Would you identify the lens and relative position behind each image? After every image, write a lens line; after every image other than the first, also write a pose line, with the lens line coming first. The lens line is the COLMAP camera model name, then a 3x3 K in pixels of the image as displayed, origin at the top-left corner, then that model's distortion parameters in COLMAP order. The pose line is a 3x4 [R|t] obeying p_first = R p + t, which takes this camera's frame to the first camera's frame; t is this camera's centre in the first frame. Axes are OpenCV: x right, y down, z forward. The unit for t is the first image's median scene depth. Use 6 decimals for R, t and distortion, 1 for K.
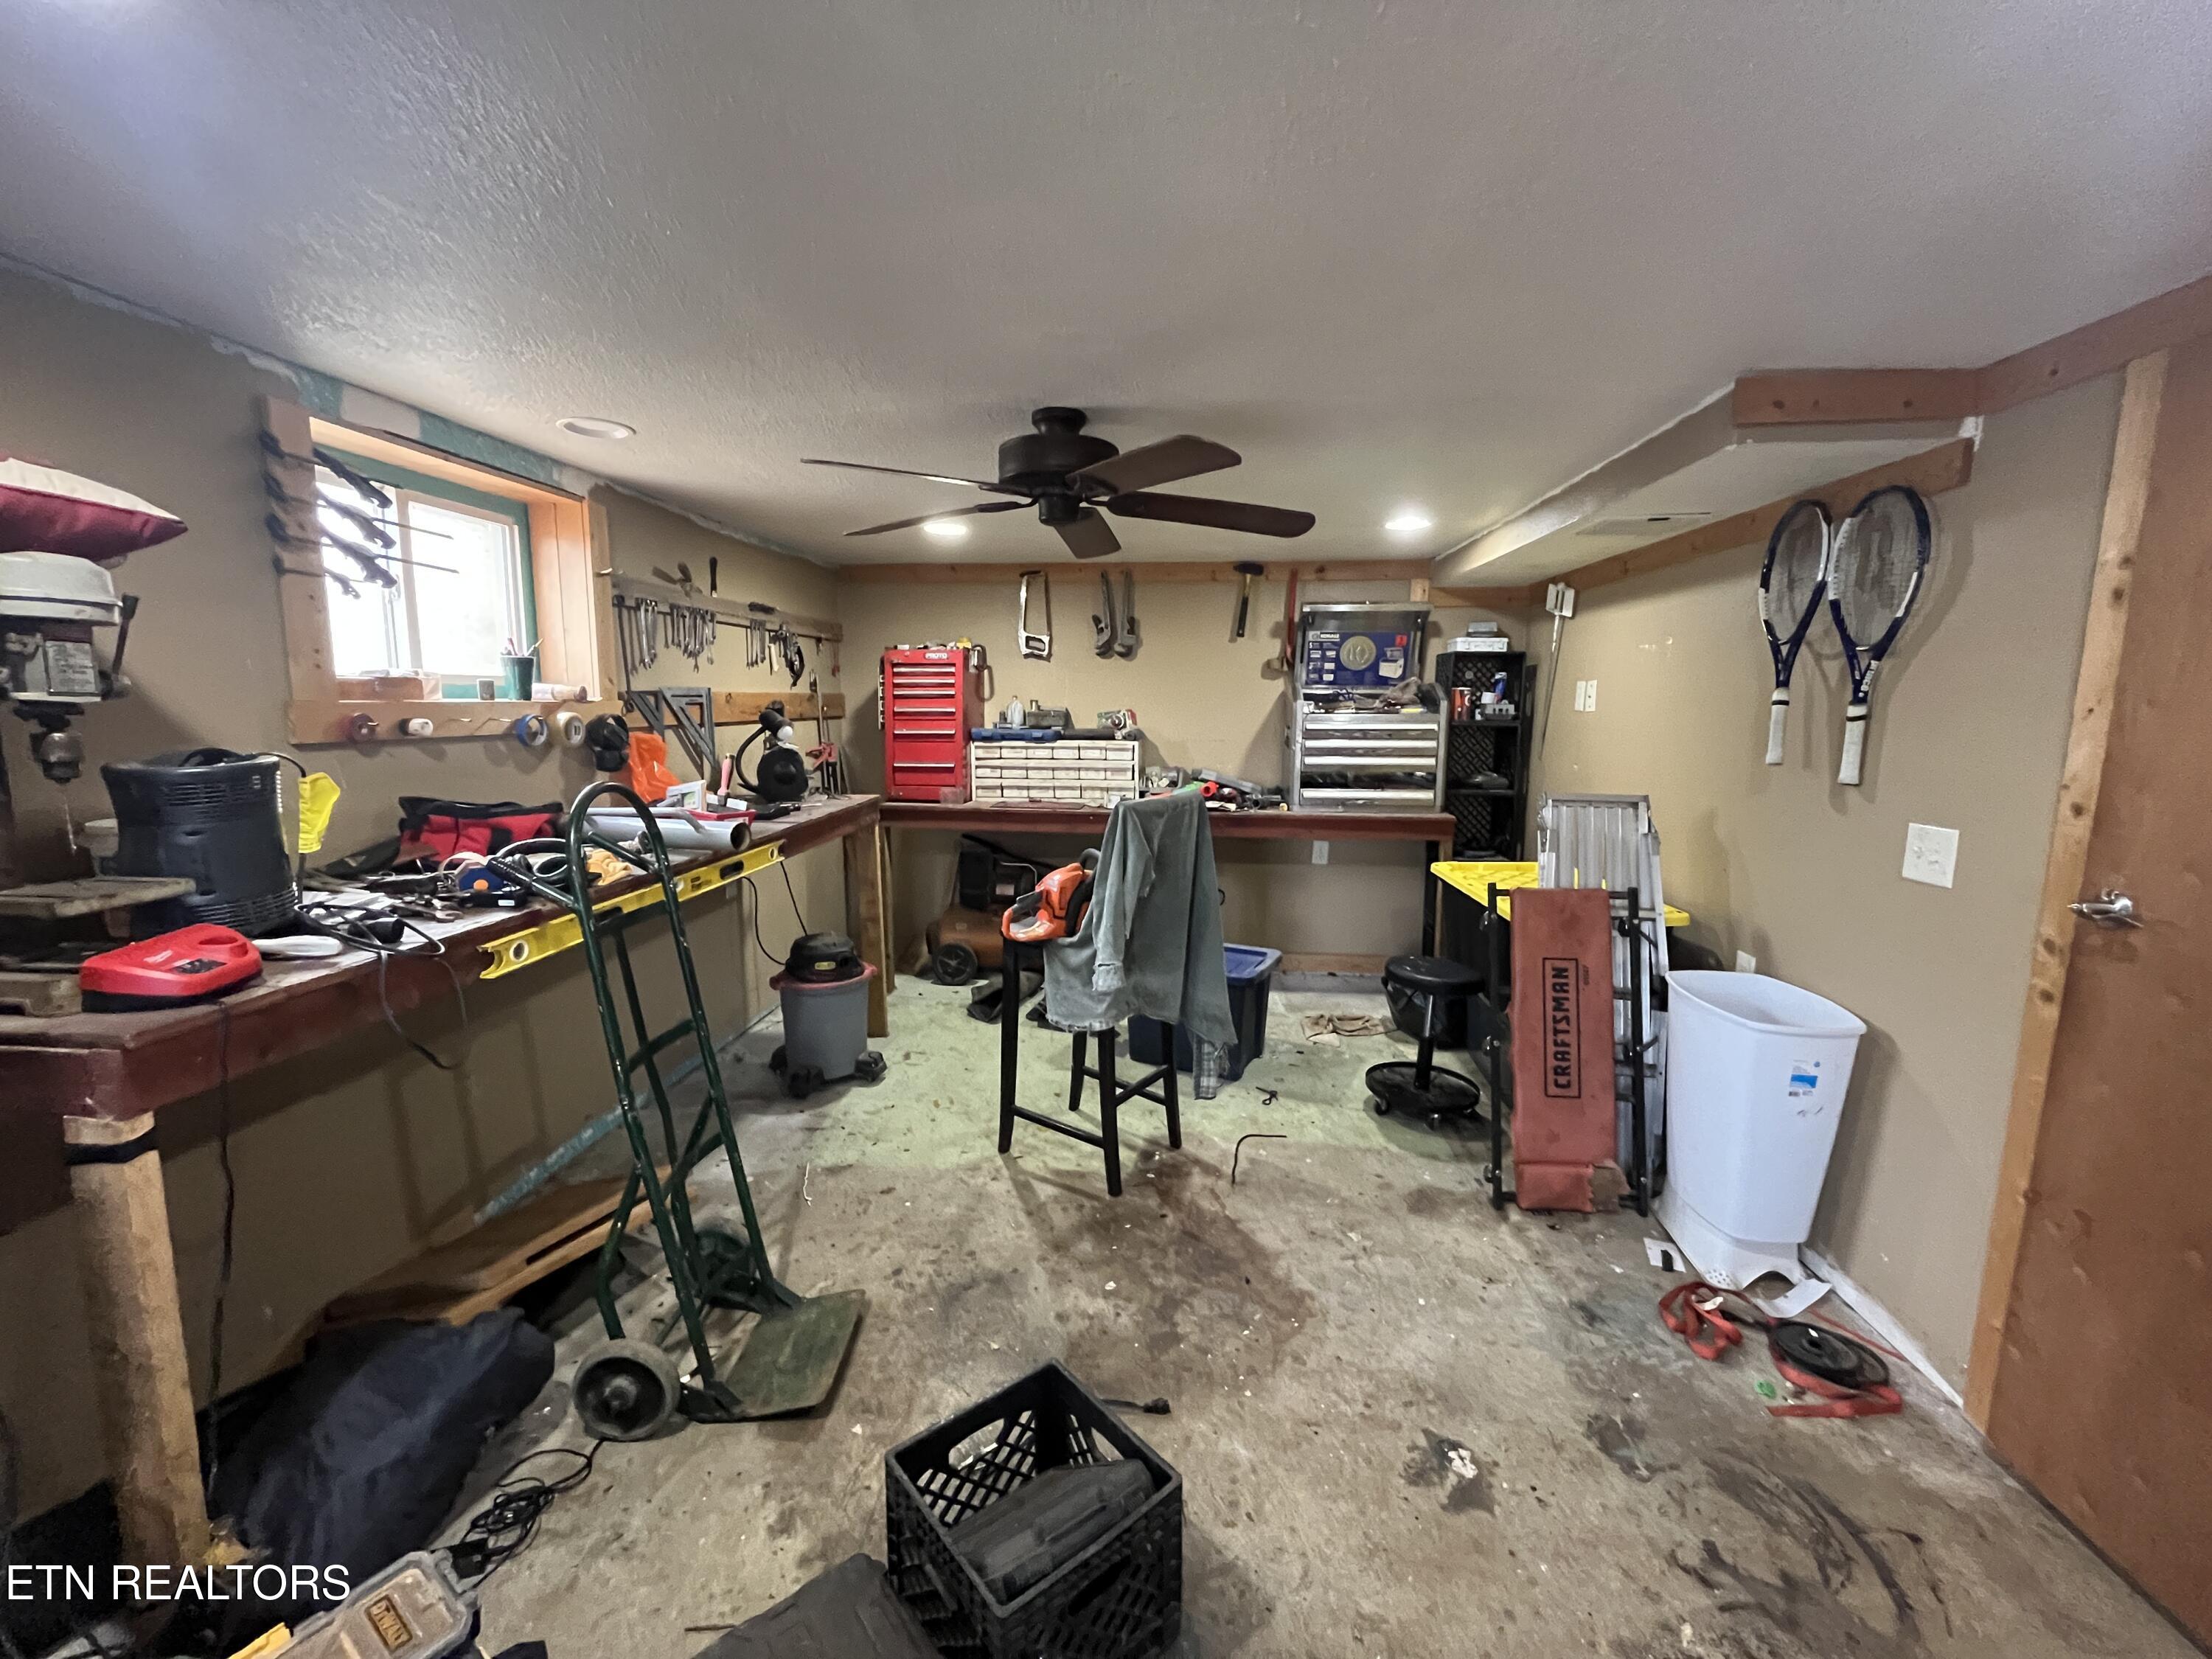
lens RADIAL K [[896.9, 0, 1105.9], [0, 896.9, 824.1], [0, 0, 1]] dist [-0.004111, 0.000219]
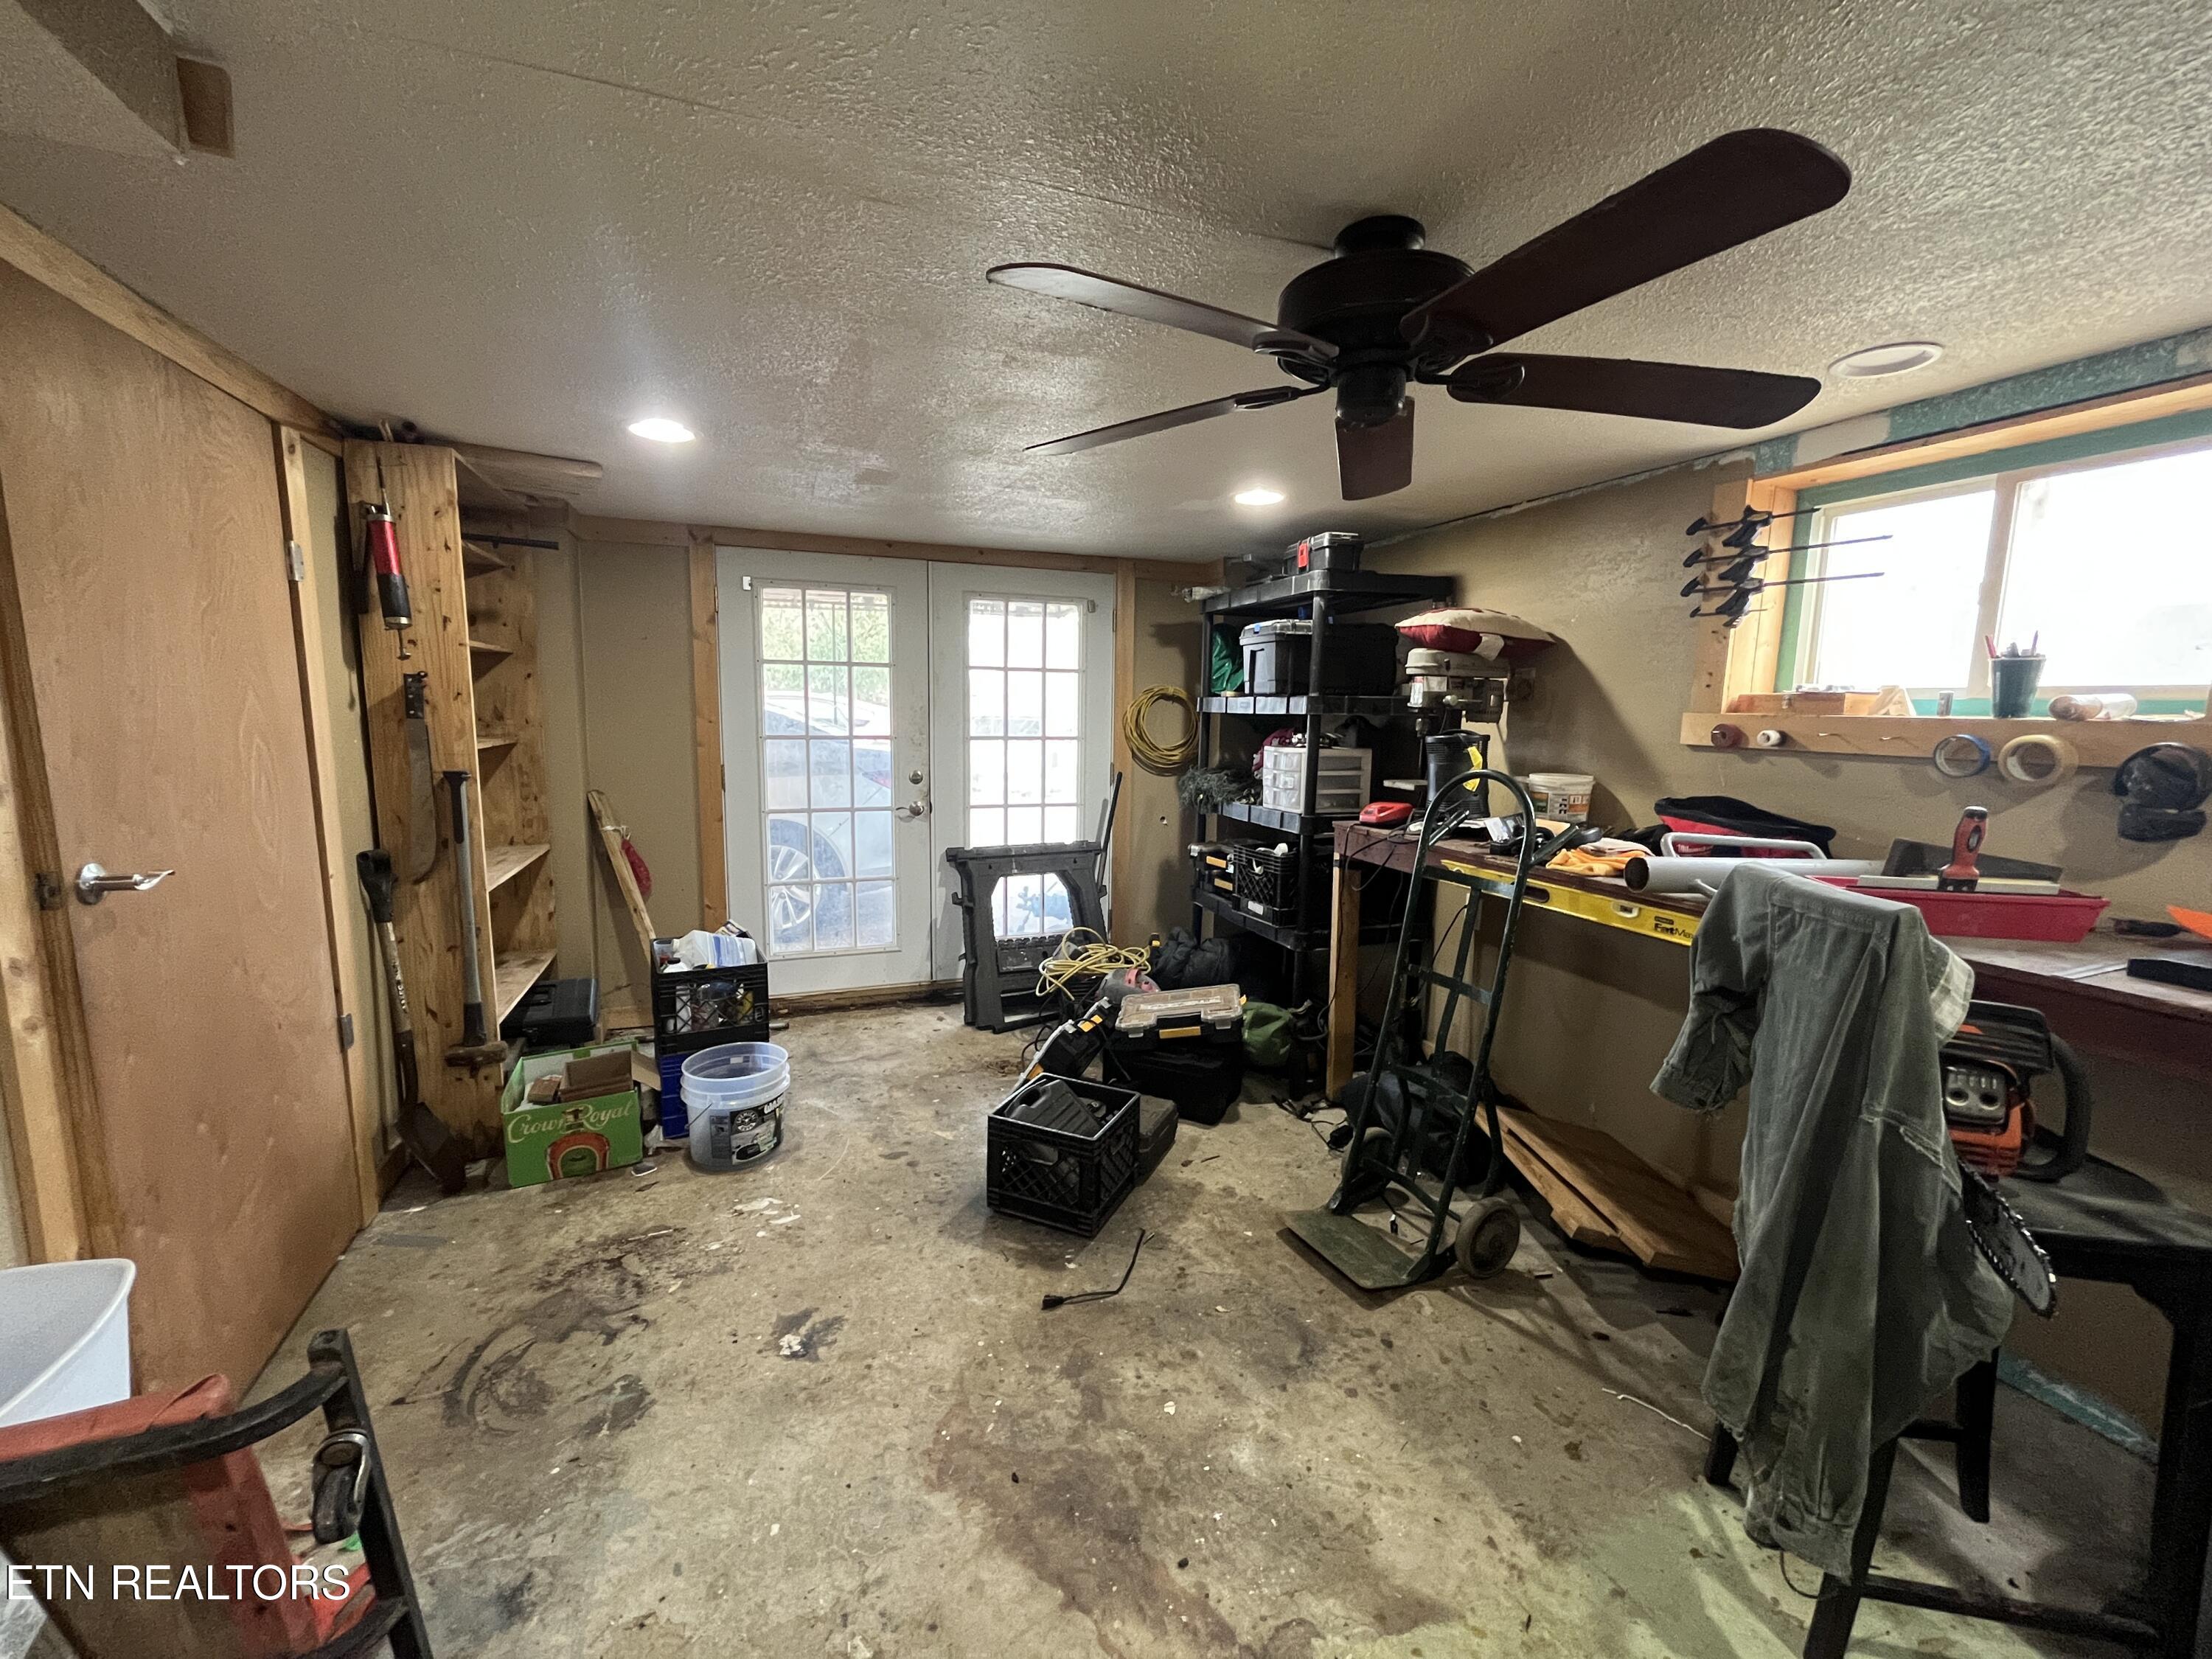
lens RADIAL K [[896.9, 0, 1107.0], [0, 896.9, 830.1], [0, 0, 1]] dist [-0.004111, 0.000219]
pose [[-0.895133, 0.035840, -0.444356, 0.460870], [-0.086780, 0.963687, 0.252541, -0.225128], [0.437271, 0.264619, -0.859518, 1.763177]]
